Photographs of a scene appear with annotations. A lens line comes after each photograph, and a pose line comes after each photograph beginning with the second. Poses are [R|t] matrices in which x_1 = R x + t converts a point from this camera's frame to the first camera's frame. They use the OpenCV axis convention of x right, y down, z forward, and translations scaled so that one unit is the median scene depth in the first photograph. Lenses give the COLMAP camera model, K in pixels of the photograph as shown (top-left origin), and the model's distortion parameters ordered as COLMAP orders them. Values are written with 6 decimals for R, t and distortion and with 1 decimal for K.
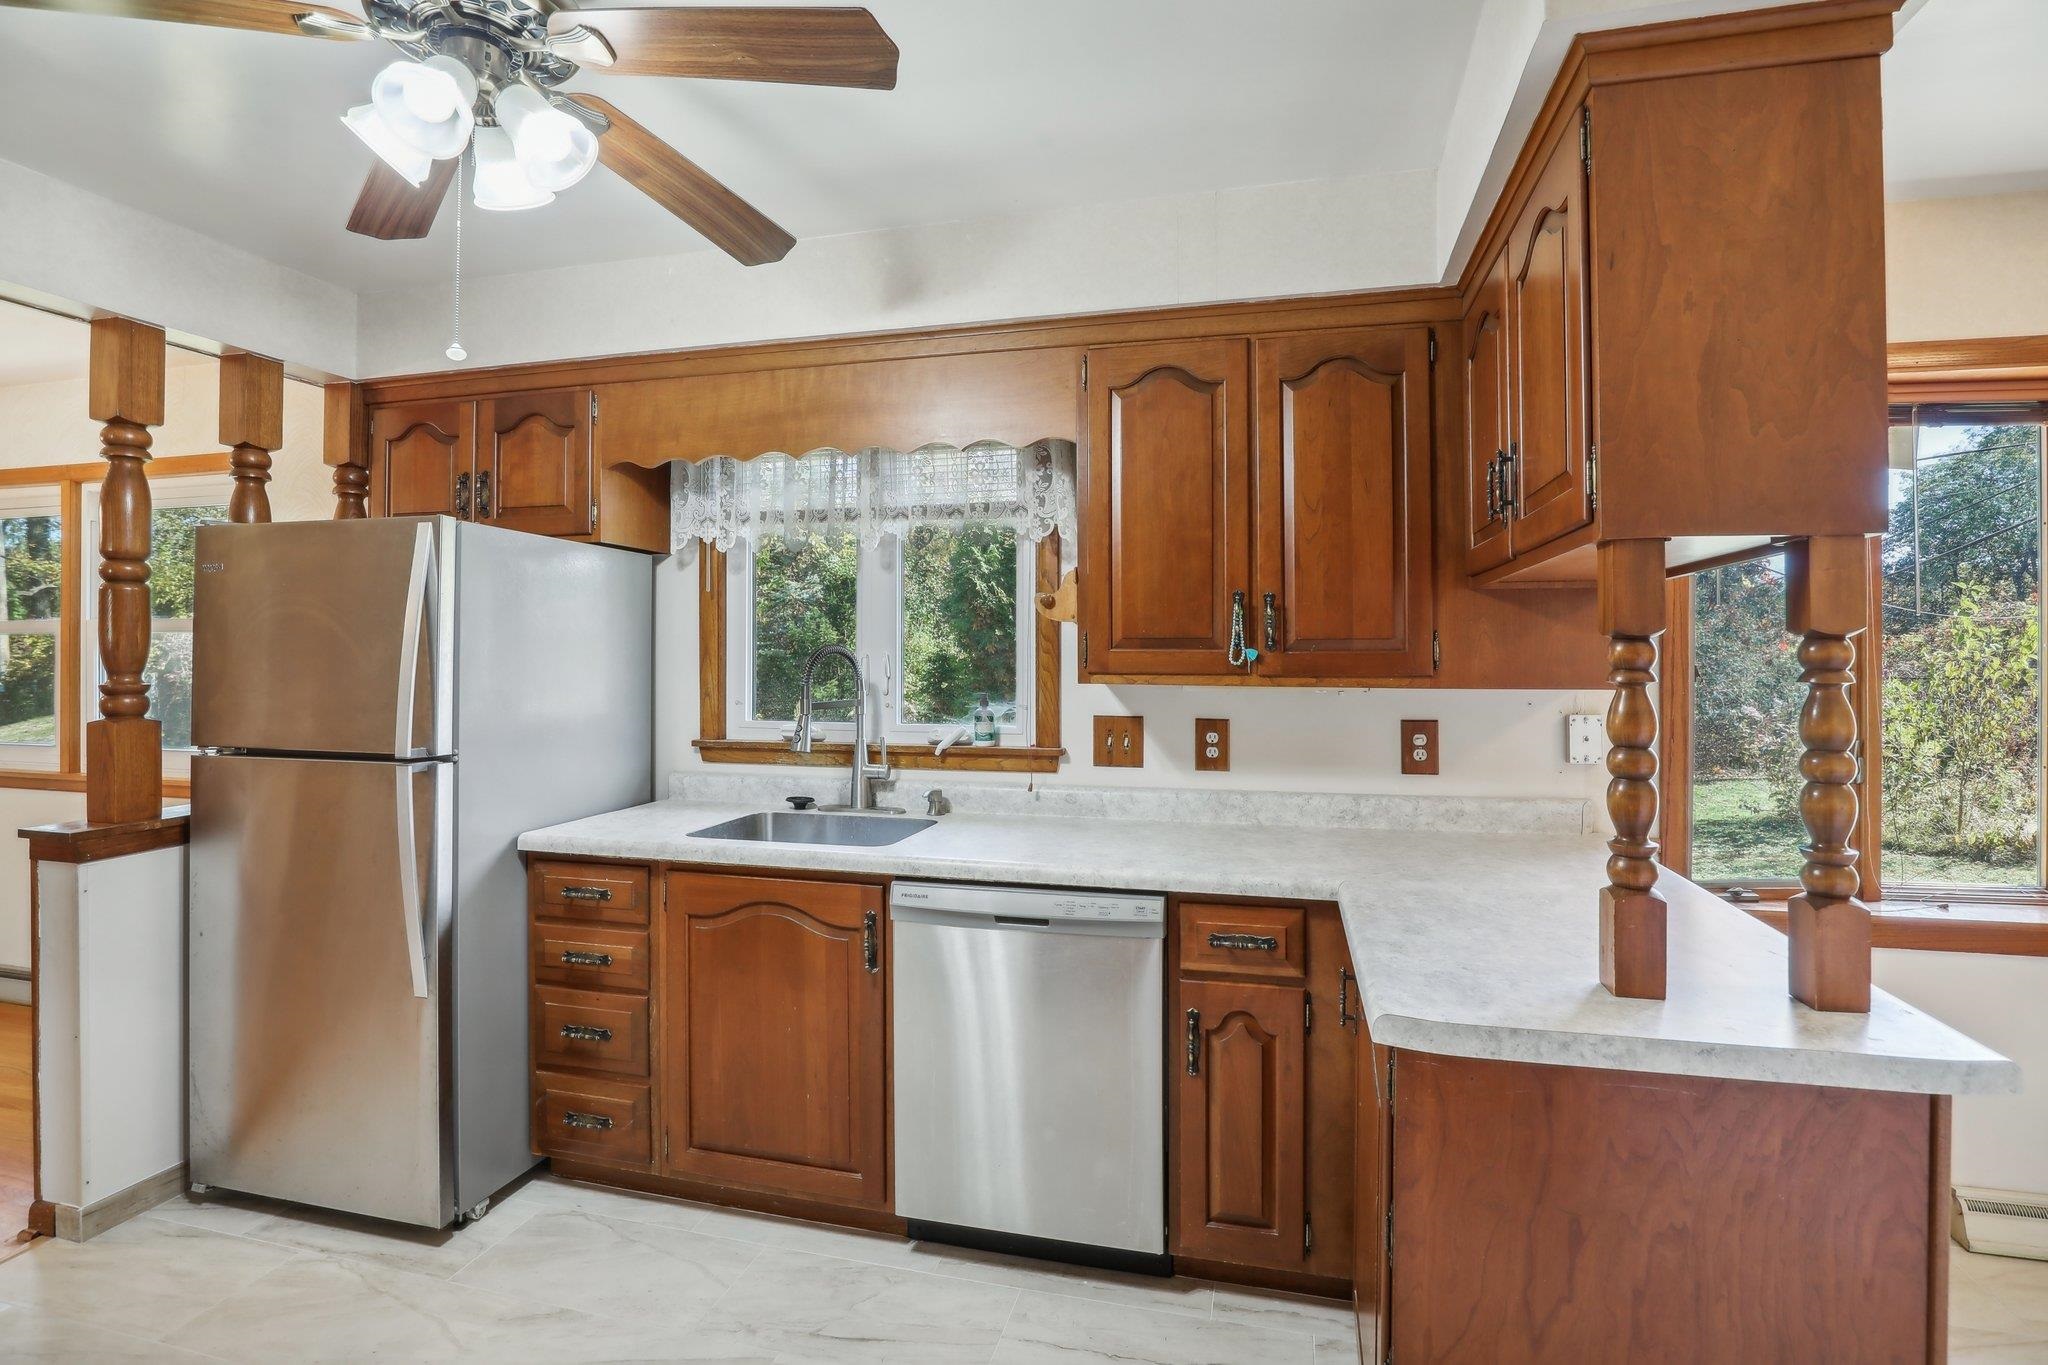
lens RADIAL K [[957.6, 0, 1033.8], [0, 957.6, 644.5], [0, 0, 1]] dist [-0.030709, 0.004674]
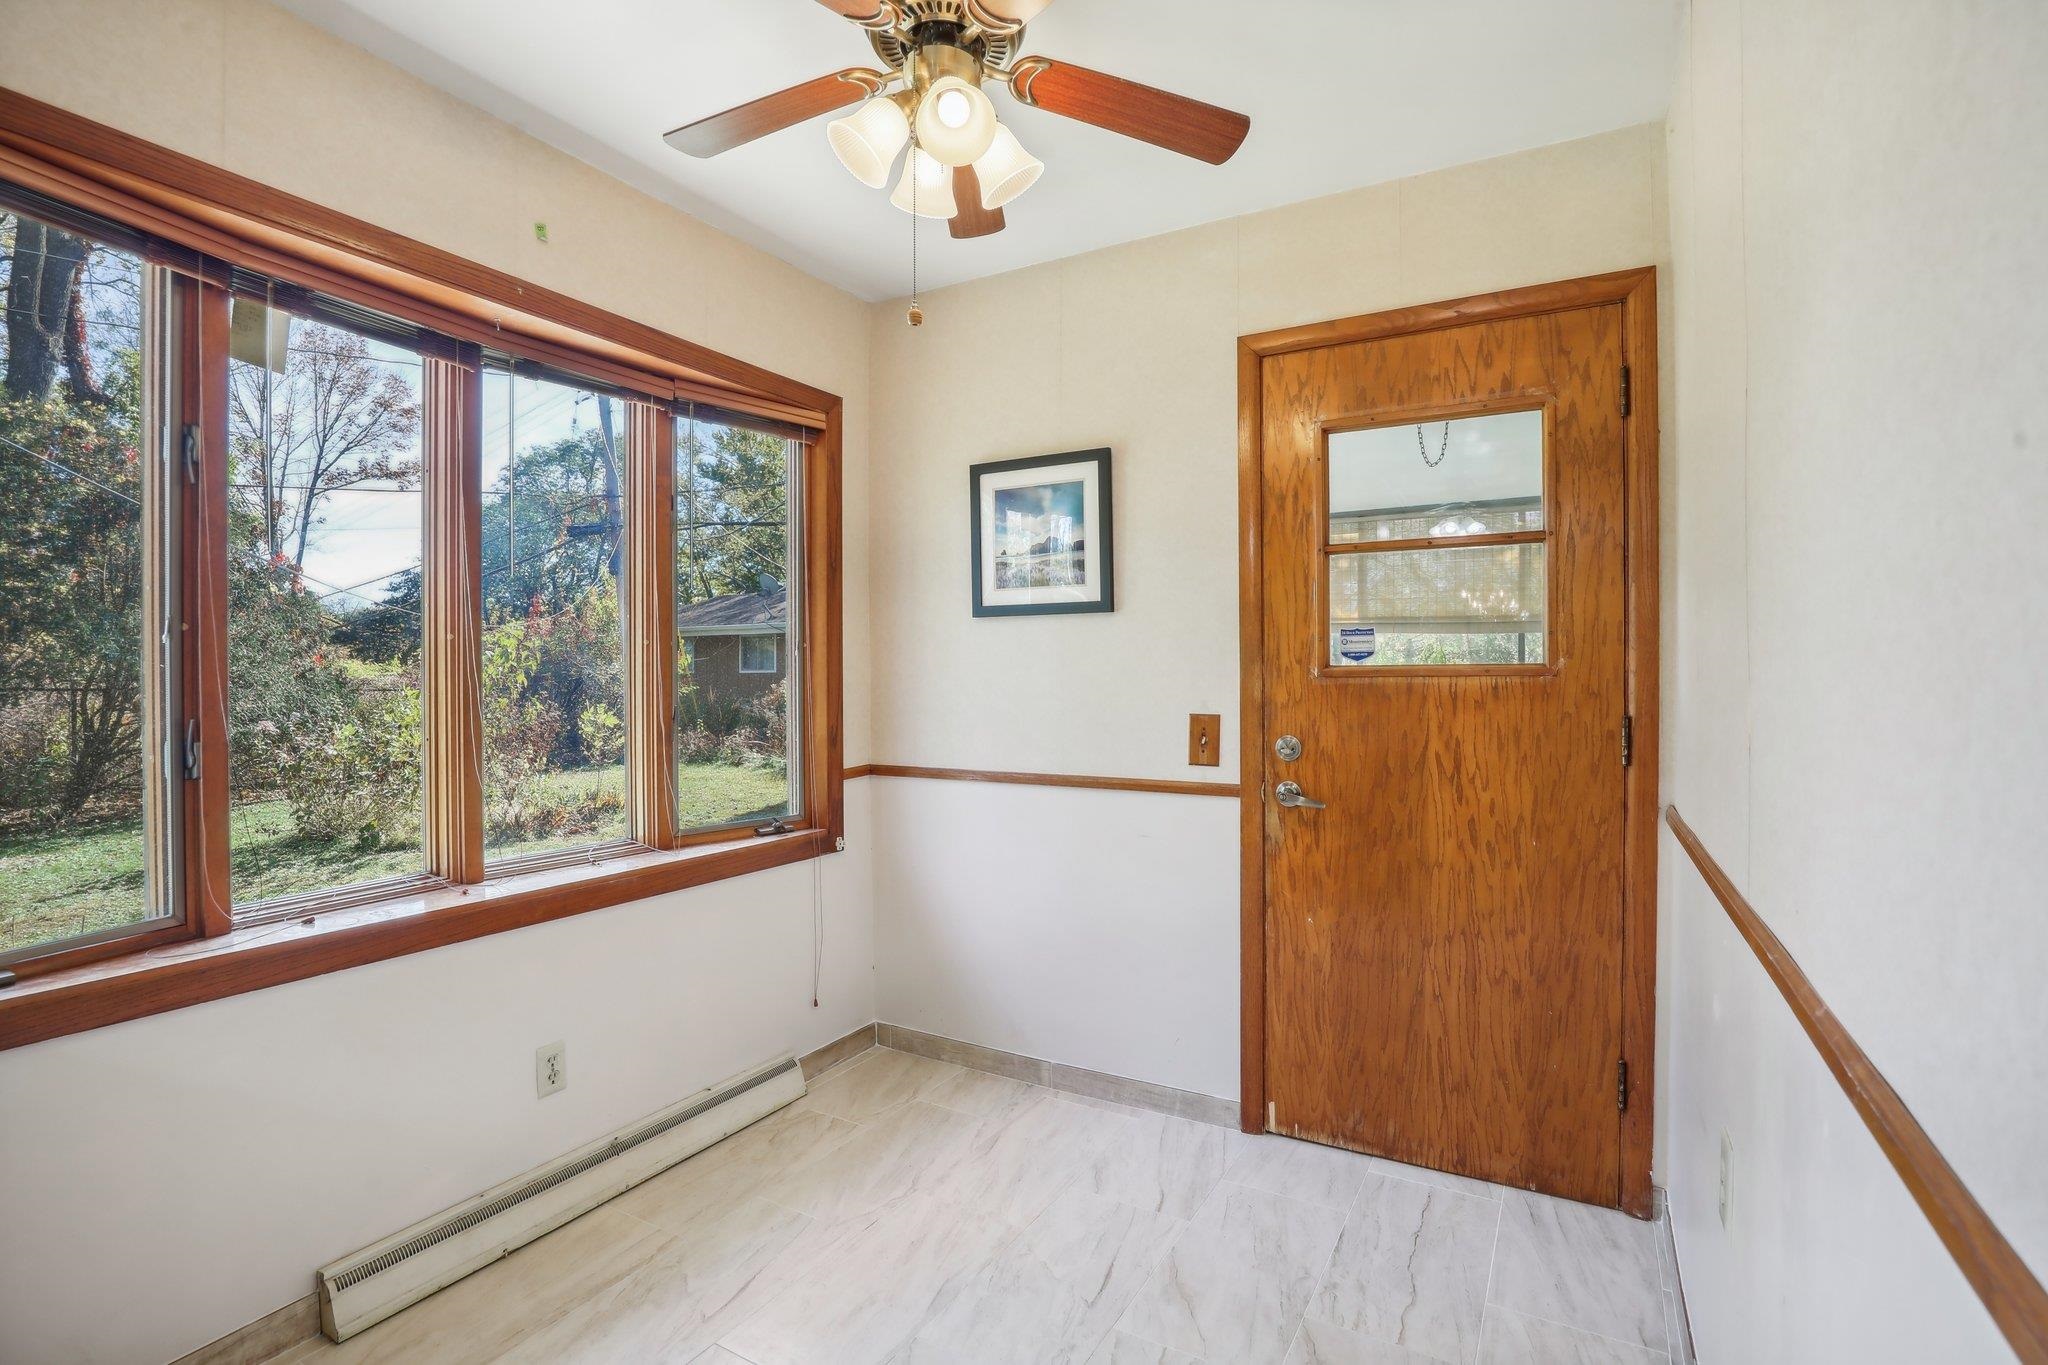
lens RADIAL K [[957.6, 0, 1039.4], [0, 957.6, 687.1], [0, 0, 1]] dist [-0.030709, 0.004674]
pose [[0.261936, -0.014421, 0.964977, 0.314984], [-0.006899, 0.999835, 0.016815, 0.054621], [-0.965060, -0.011062, 0.261794, 0.162162]]
